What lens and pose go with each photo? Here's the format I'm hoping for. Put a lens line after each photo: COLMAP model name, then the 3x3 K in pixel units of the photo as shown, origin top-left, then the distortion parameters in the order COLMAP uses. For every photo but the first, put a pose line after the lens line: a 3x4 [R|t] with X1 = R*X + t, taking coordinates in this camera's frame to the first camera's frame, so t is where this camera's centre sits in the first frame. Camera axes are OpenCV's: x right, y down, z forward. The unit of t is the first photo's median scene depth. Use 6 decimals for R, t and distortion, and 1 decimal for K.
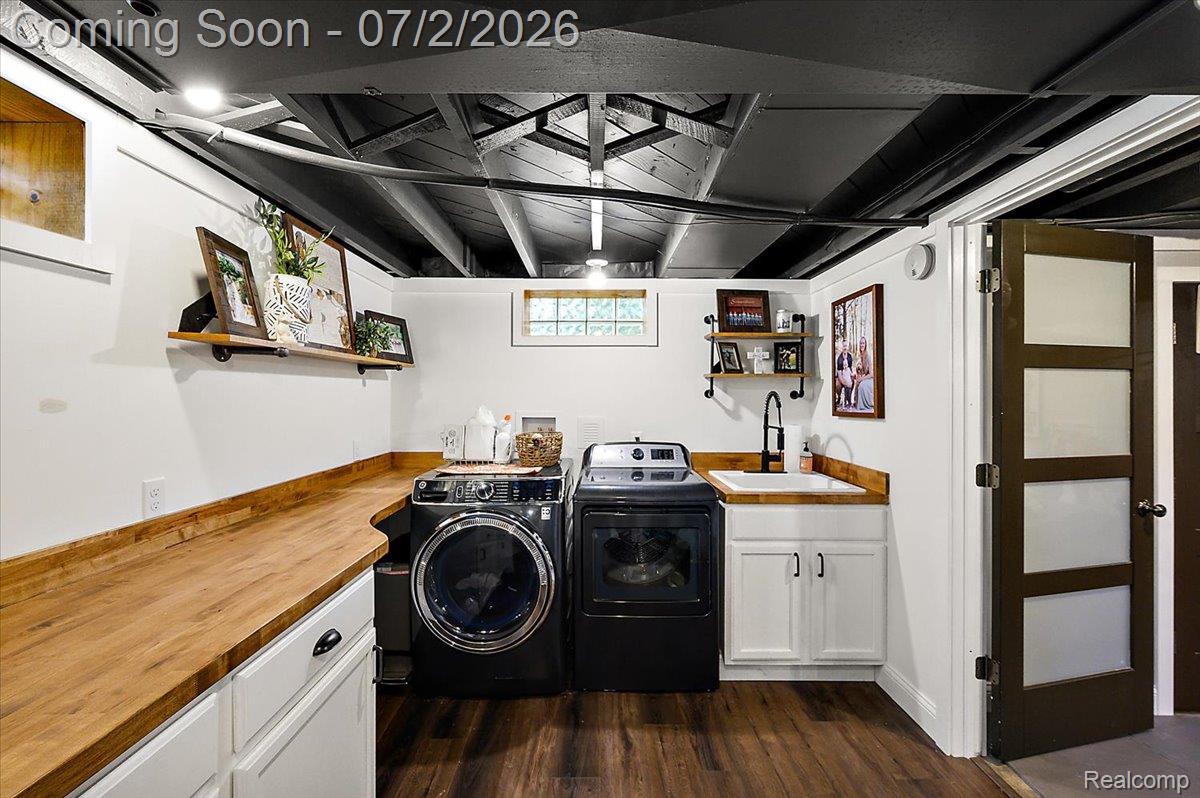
lens RADIAL K [[485.3, 0, 595.6], [0, 485.3, 395.1], [0, 0, 1]] dist [0.001012, -0.000027]
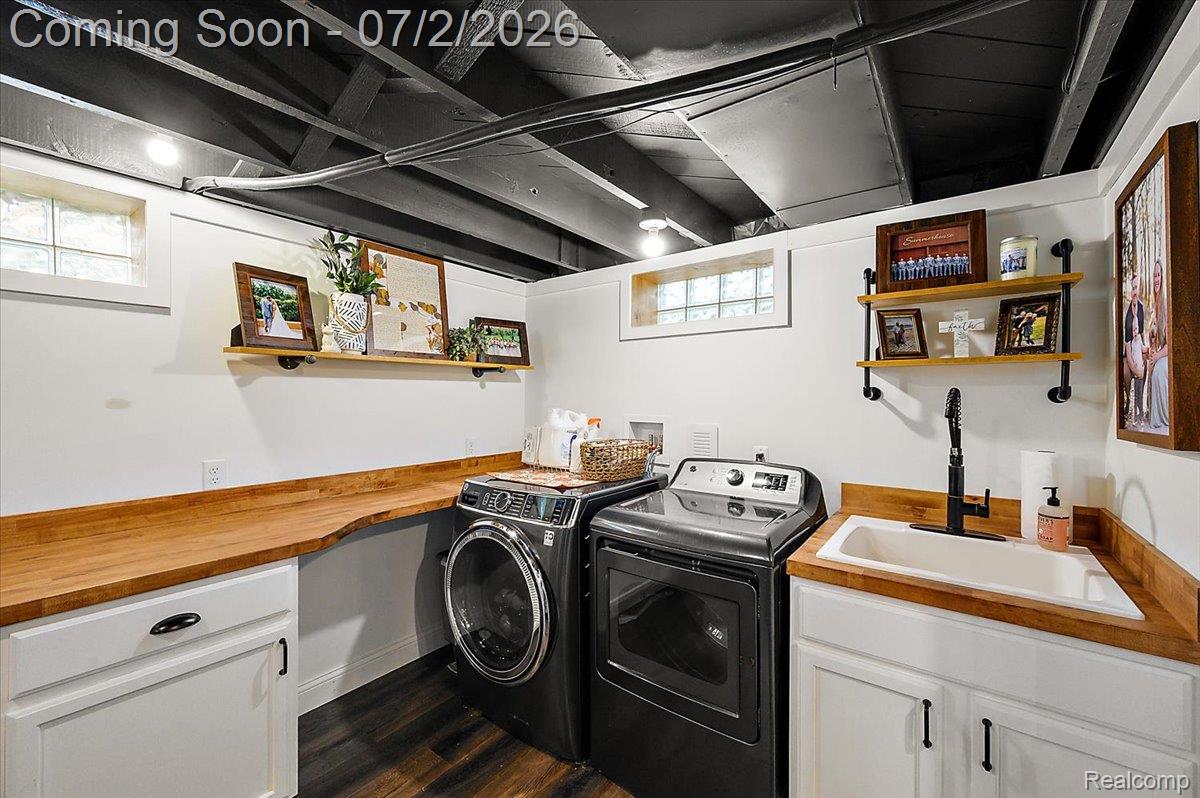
lens RADIAL K [[477.9, 0, 597.2], [0, 477.9, 396.1], [0, 0, 1]] dist [0.000583, -0.000207]
pose [[0.794134, -0.002327, -0.607739, 0.389316], [0.001265, 0.999997, -0.002175, 0.001847], [0.607742, 0.000959, 0.794134, 0.335604]]
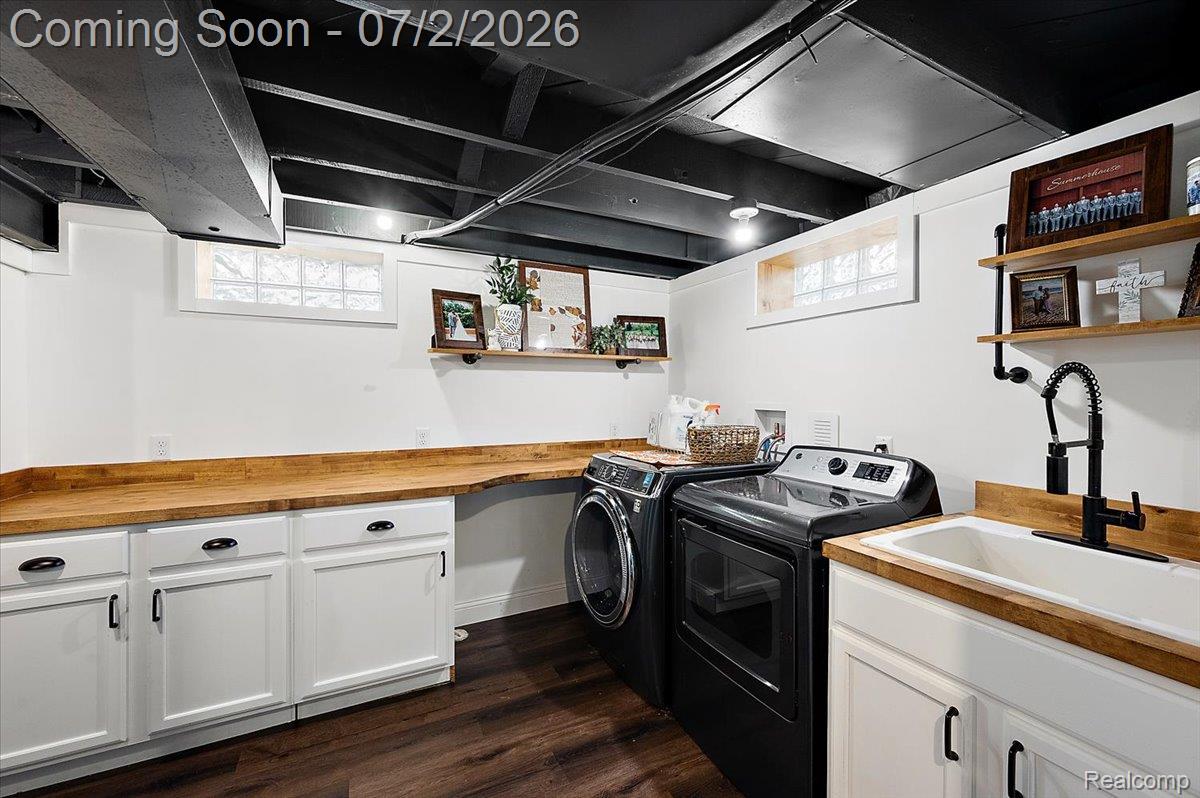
lens RADIAL K [[477.9, 0, 597.2], [0, 477.9, 396.1], [0, 0, 1]] dist [0.000583, -0.000207]
pose [[0.447768, 0.003571, -0.894143, 0.586390], [-0.000907, 0.999993, 0.003539, 0.022546], [0.894149, -0.000774, 0.447768, 0.431250]]
